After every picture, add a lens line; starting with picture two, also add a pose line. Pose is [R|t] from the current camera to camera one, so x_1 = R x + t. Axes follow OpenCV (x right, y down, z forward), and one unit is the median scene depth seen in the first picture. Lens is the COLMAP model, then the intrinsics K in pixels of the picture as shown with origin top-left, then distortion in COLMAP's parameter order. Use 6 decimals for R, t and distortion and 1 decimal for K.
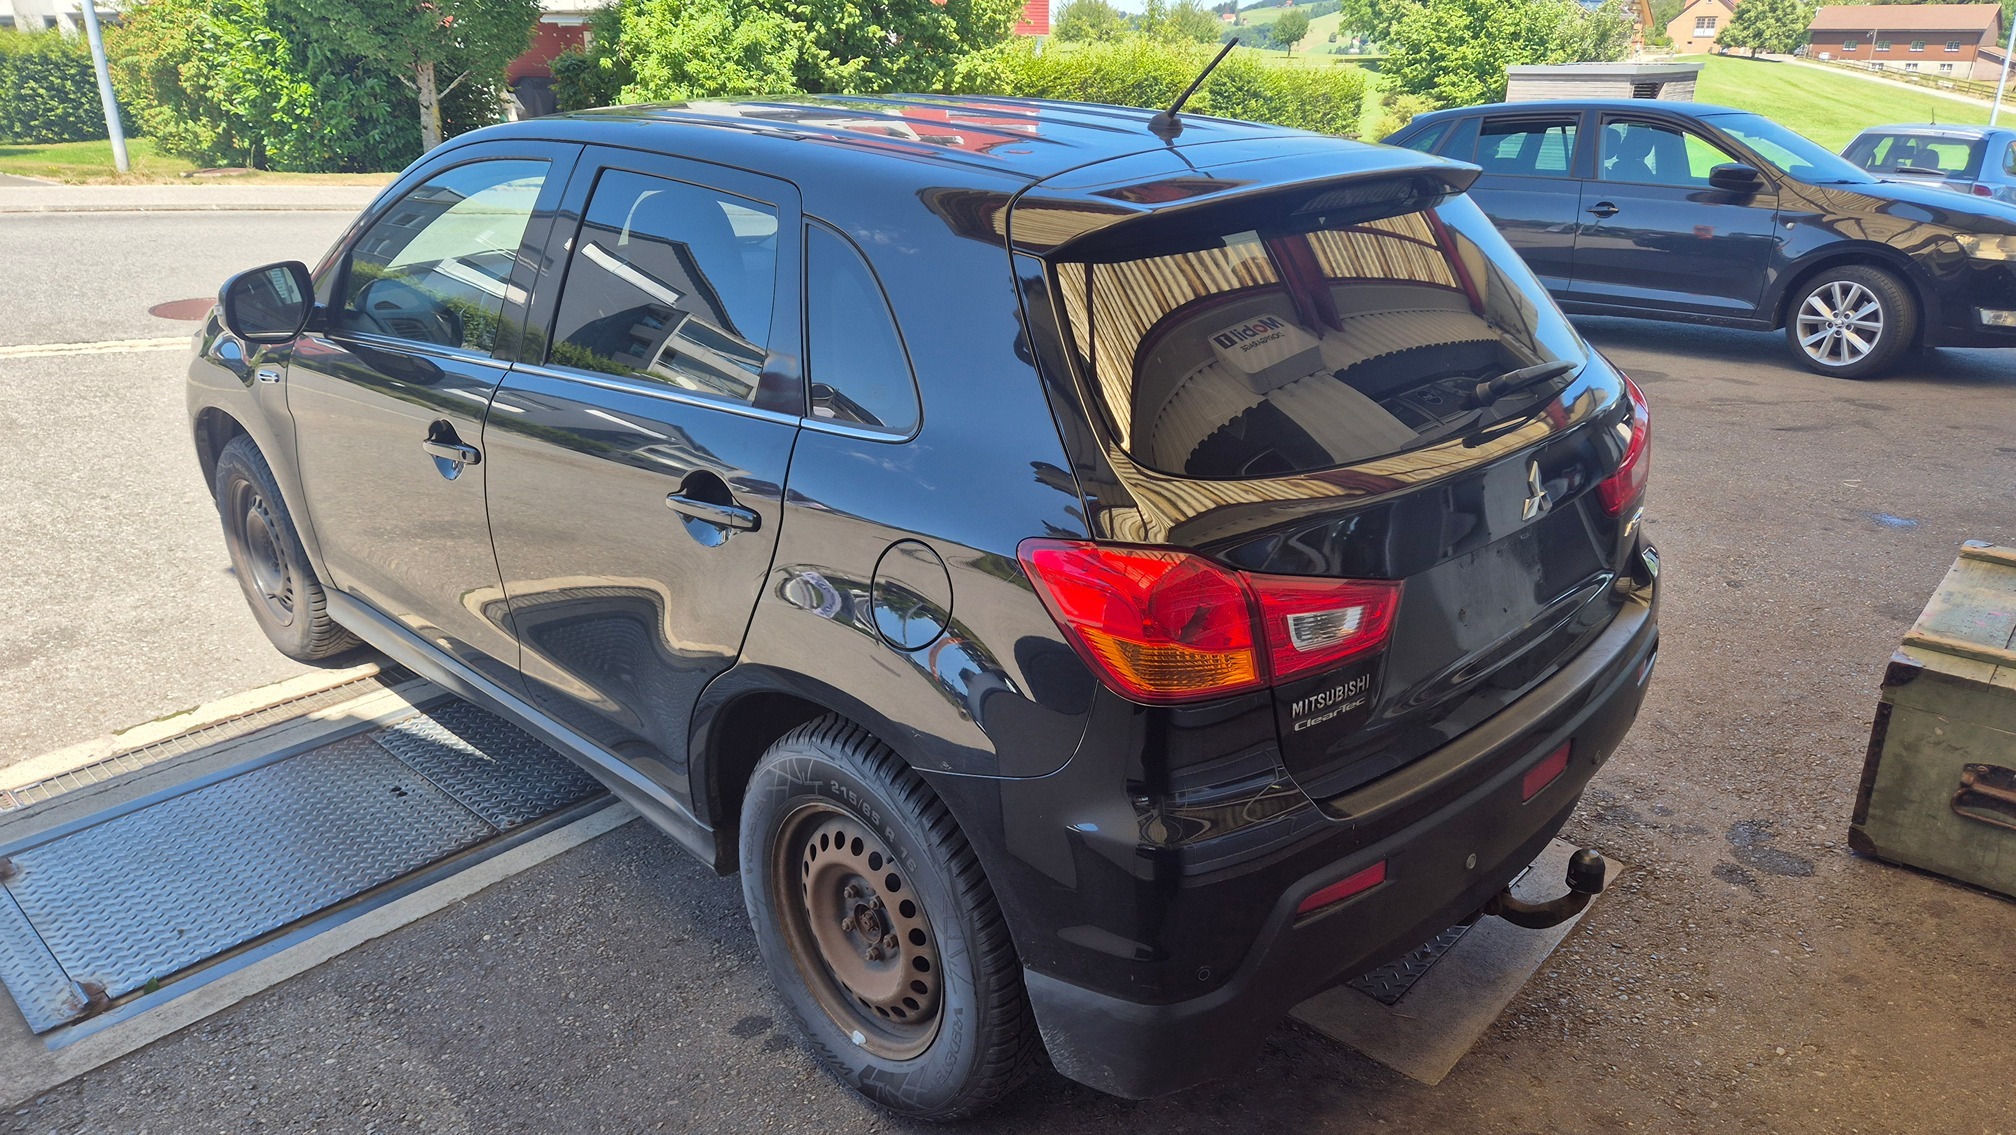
lens RADIAL K [[1359.2, 0, 1020.6], [0, 1359.2, 562.6], [0, 0, 1]] dist [0.115643, -0.114362]
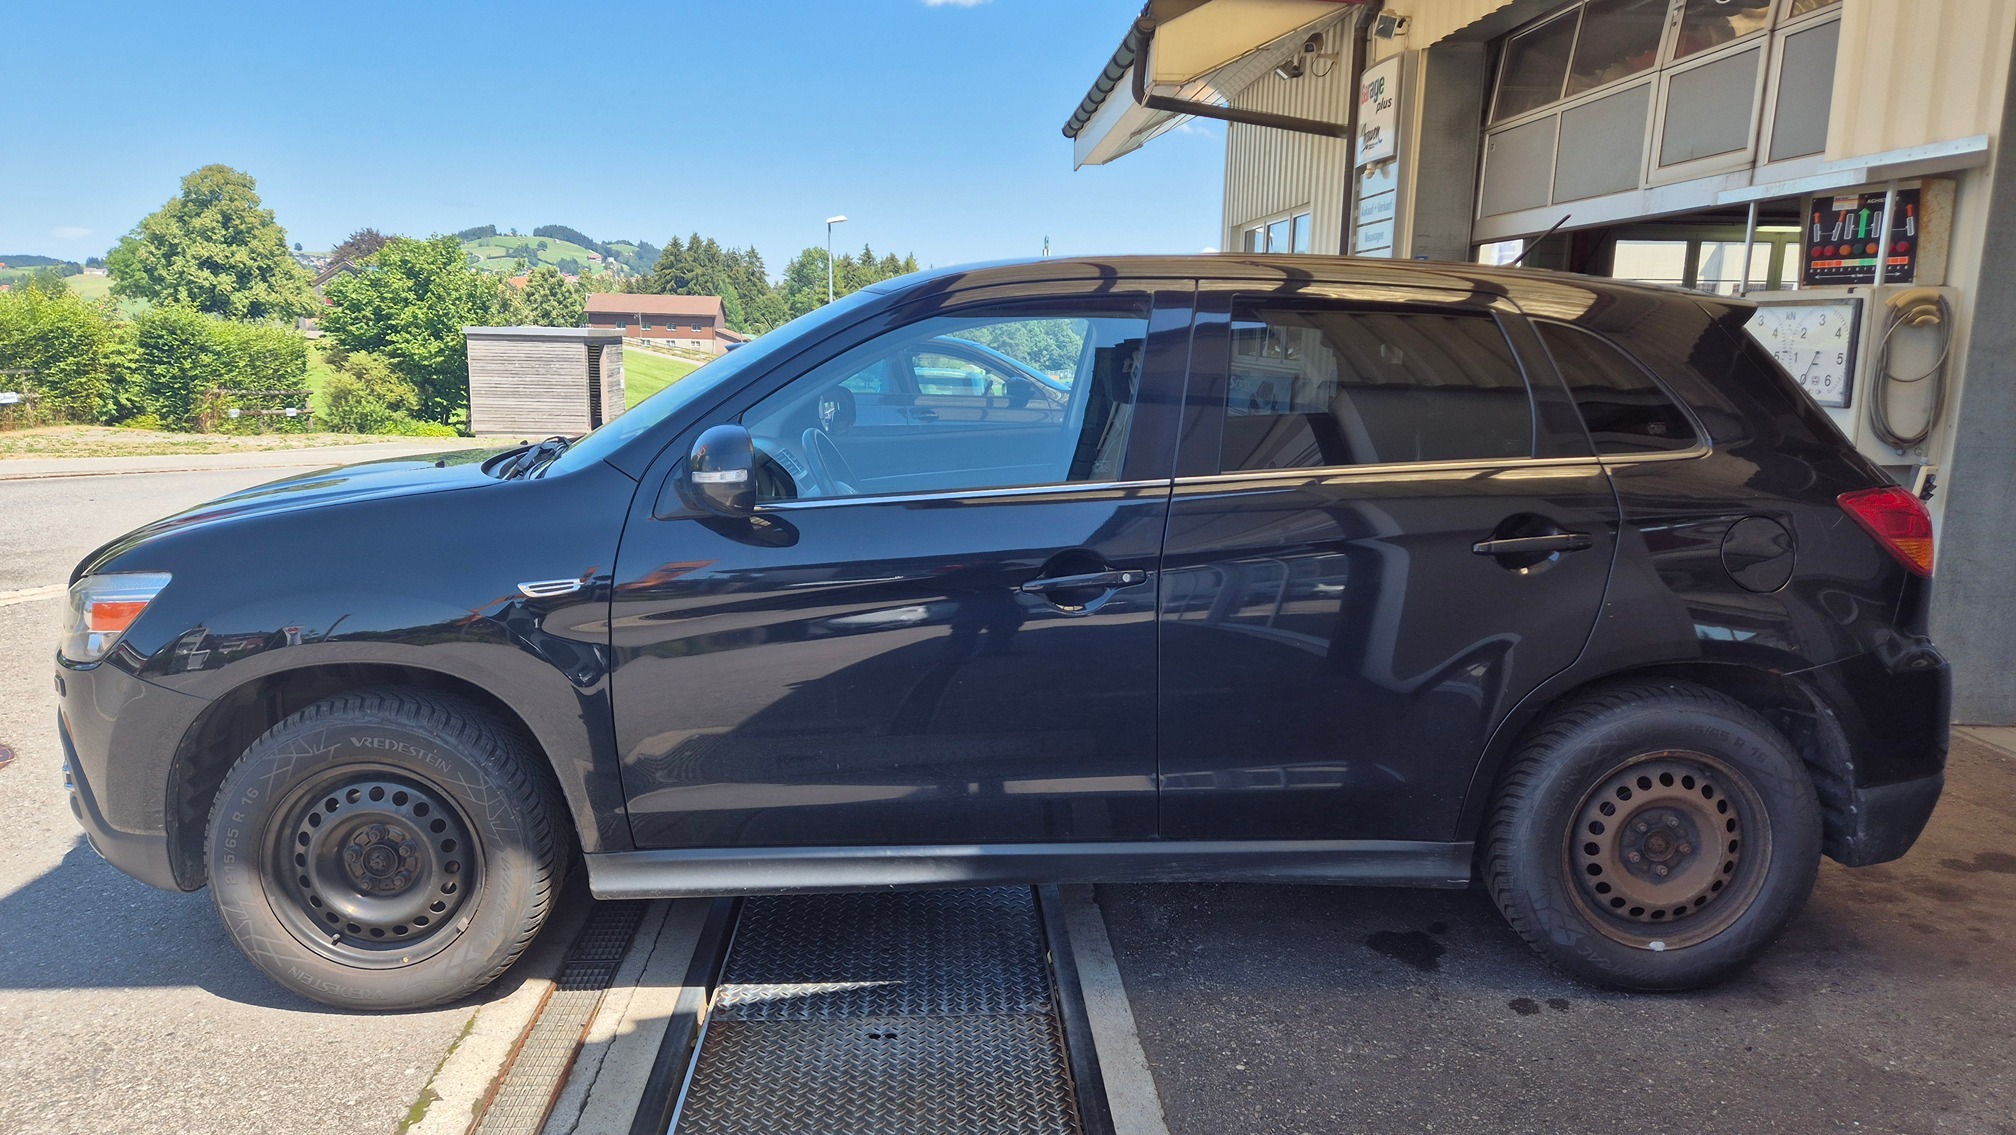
lens RADIAL K [[1359.2, 0, 1020.6], [0, 1359.2, 562.6], [0, 0, 1]] dist [0.115643, -0.114362]
pose [[0.684885, -0.115595, 0.719424, -0.124680], [0.245832, 0.966104, -0.078799, -0.003119], [-0.685929, 0.230826, 0.690087, 0.040007]]
